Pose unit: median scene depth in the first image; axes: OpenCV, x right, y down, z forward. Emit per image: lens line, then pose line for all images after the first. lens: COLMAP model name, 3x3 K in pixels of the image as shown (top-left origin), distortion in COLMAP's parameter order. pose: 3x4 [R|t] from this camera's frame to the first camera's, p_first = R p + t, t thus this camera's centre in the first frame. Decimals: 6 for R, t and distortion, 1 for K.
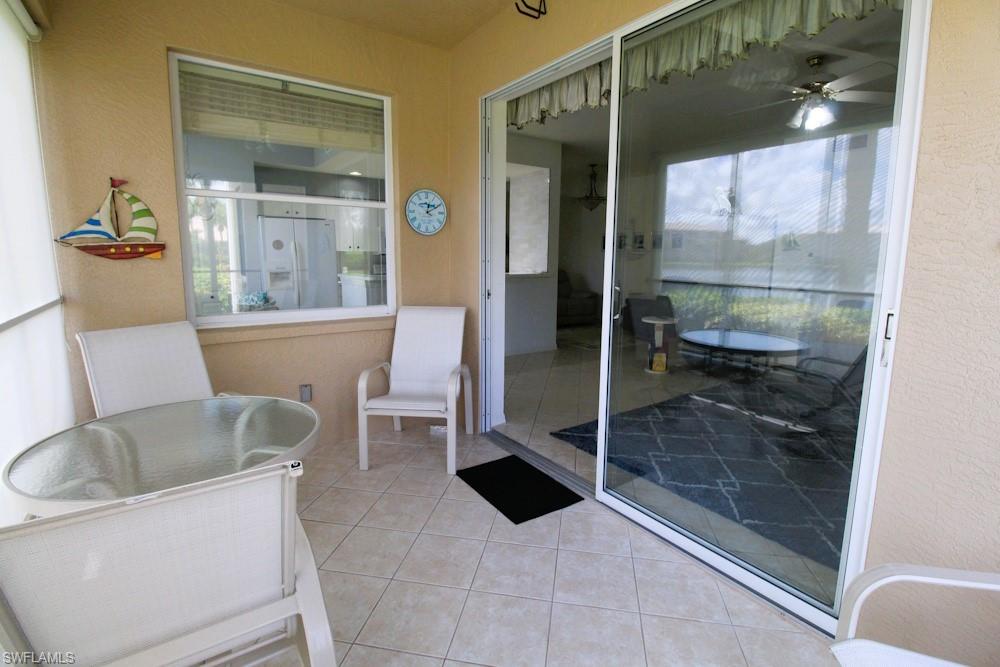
lens RADIAL K [[478.9, 0, 501.6], [0, 478.9, 322.8], [0, 0, 1]] dist [-0.002270, -0.000596]
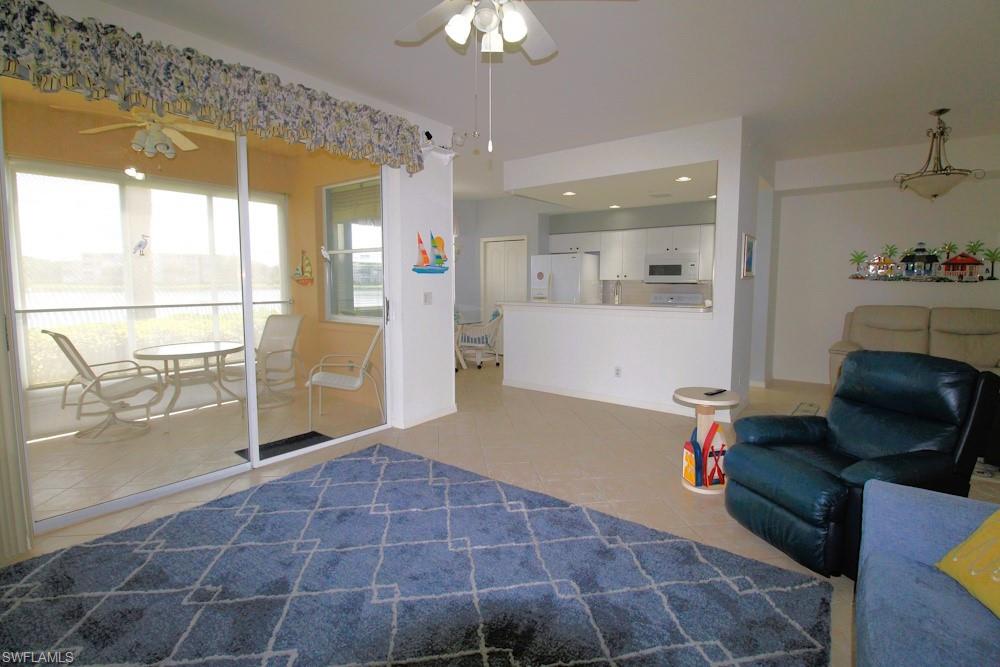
lens RADIAL K [[478.9, 0, 501.6], [0, 478.9, 322.8], [0, 0, 1]] dist [-0.002270, -0.000596]
pose [[0.303410, 0.070748, -0.950230, 1.362216], [-0.130926, 0.990877, 0.031969, -0.126252], [0.943822, 0.114710, 0.309905, 0.993746]]
